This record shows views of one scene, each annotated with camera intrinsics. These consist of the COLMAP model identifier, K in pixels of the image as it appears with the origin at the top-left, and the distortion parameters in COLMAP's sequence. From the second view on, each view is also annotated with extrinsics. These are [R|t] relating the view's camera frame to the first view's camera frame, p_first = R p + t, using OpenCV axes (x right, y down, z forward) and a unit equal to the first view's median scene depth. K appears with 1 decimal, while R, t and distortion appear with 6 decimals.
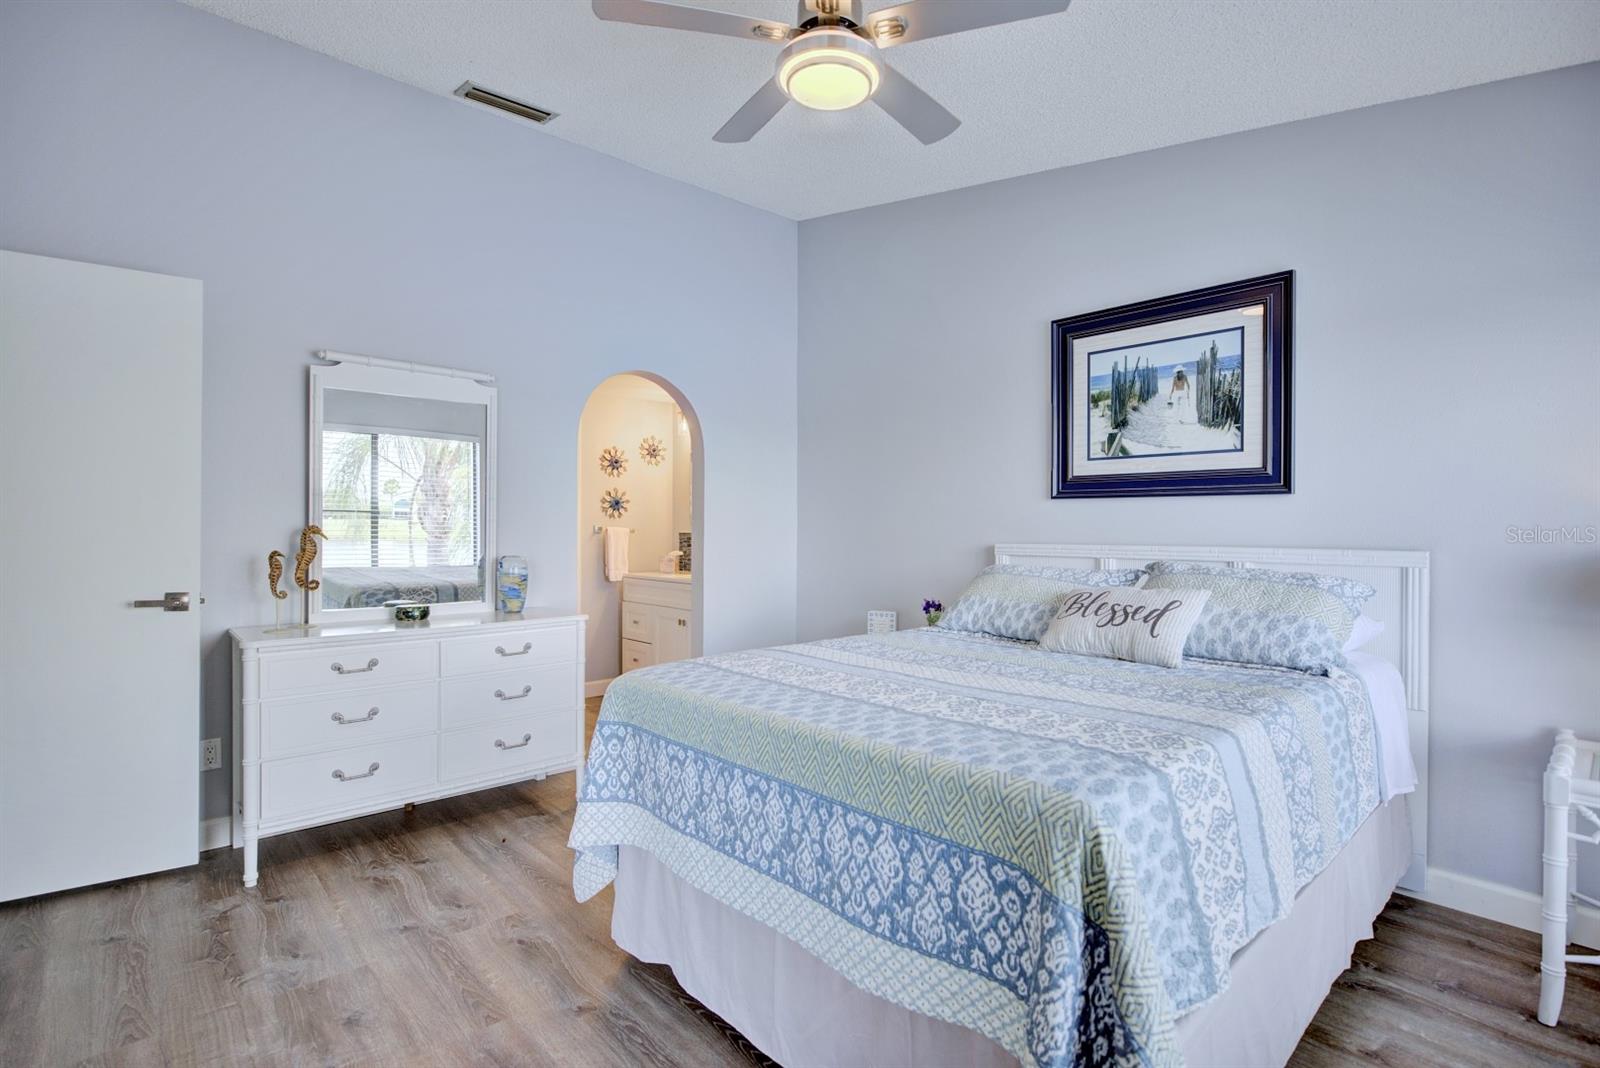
lens RADIAL K [[755.5, 0, 797.3], [0, 755.5, 535.5], [0, 0, 1]] dist [-0.005237, -0.000597]
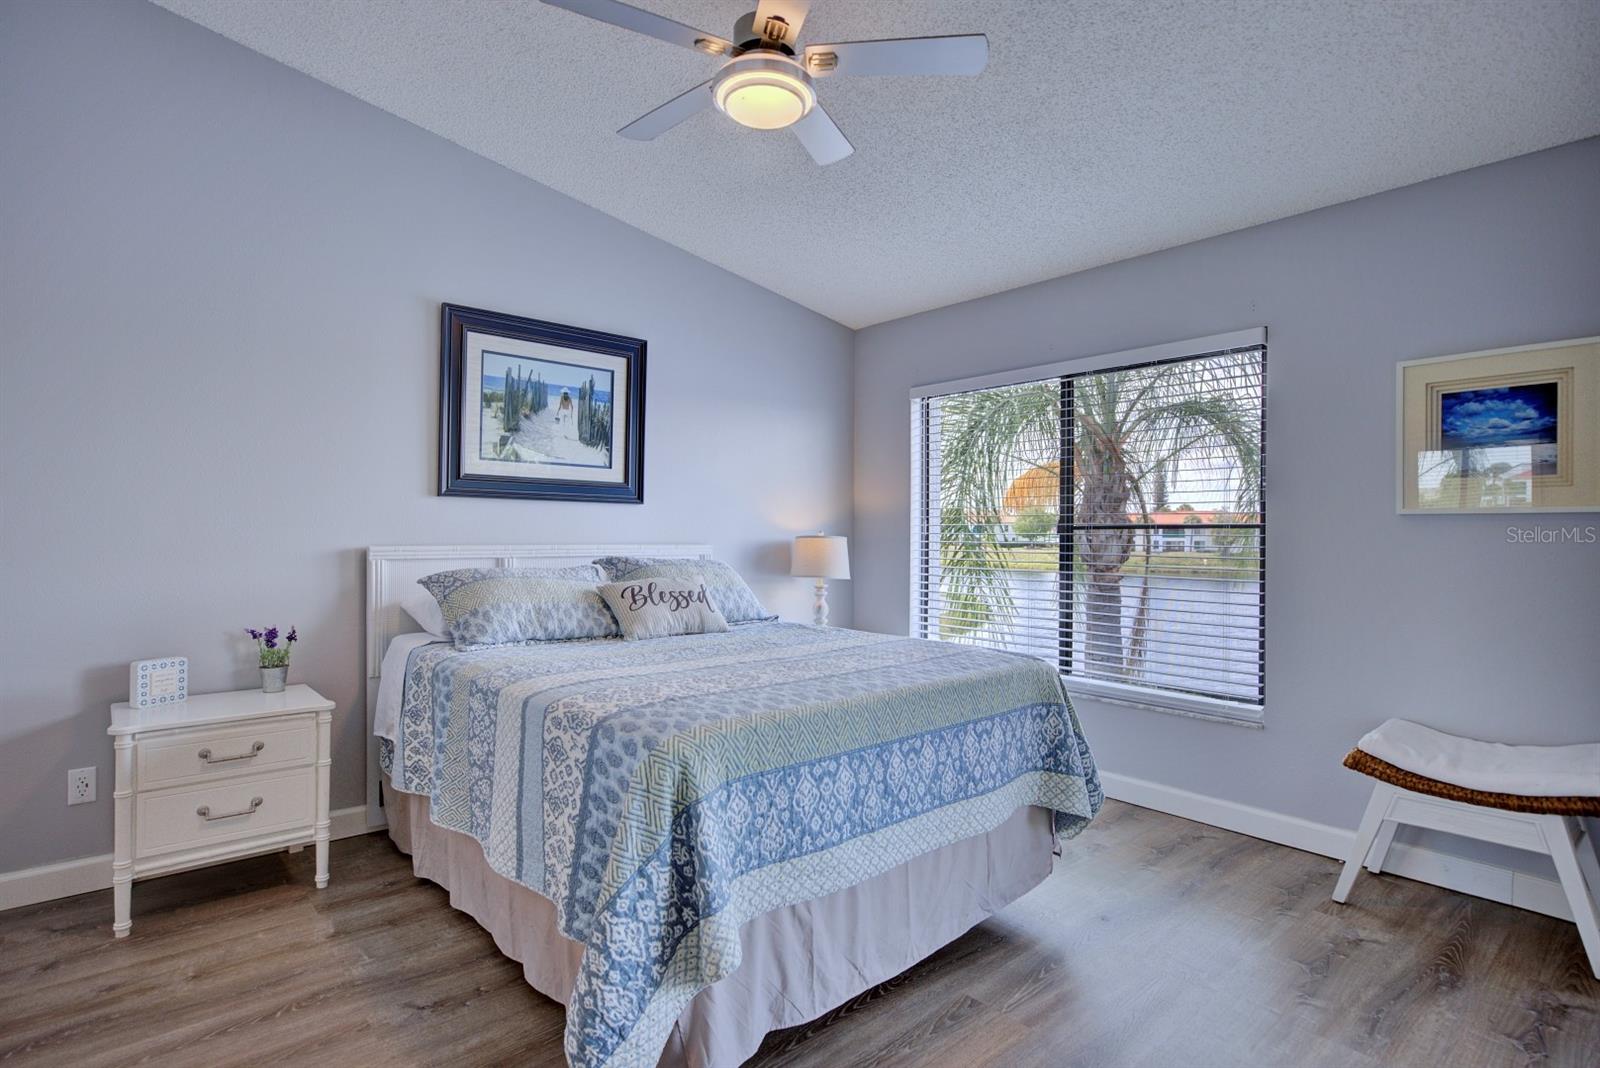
lens RADIAL K [[840.7, 0, 800.0], [0, 840.7, 534.0], [0, 0, 1]] dist [-0.000073, -0.000326]
pose [[-0.005511, -0.007880, 0.999954, -0.778324], [0.001212, 0.999968, 0.007886, -0.011395], [-0.999984, 0.001255, -0.005501, 0.645935]]
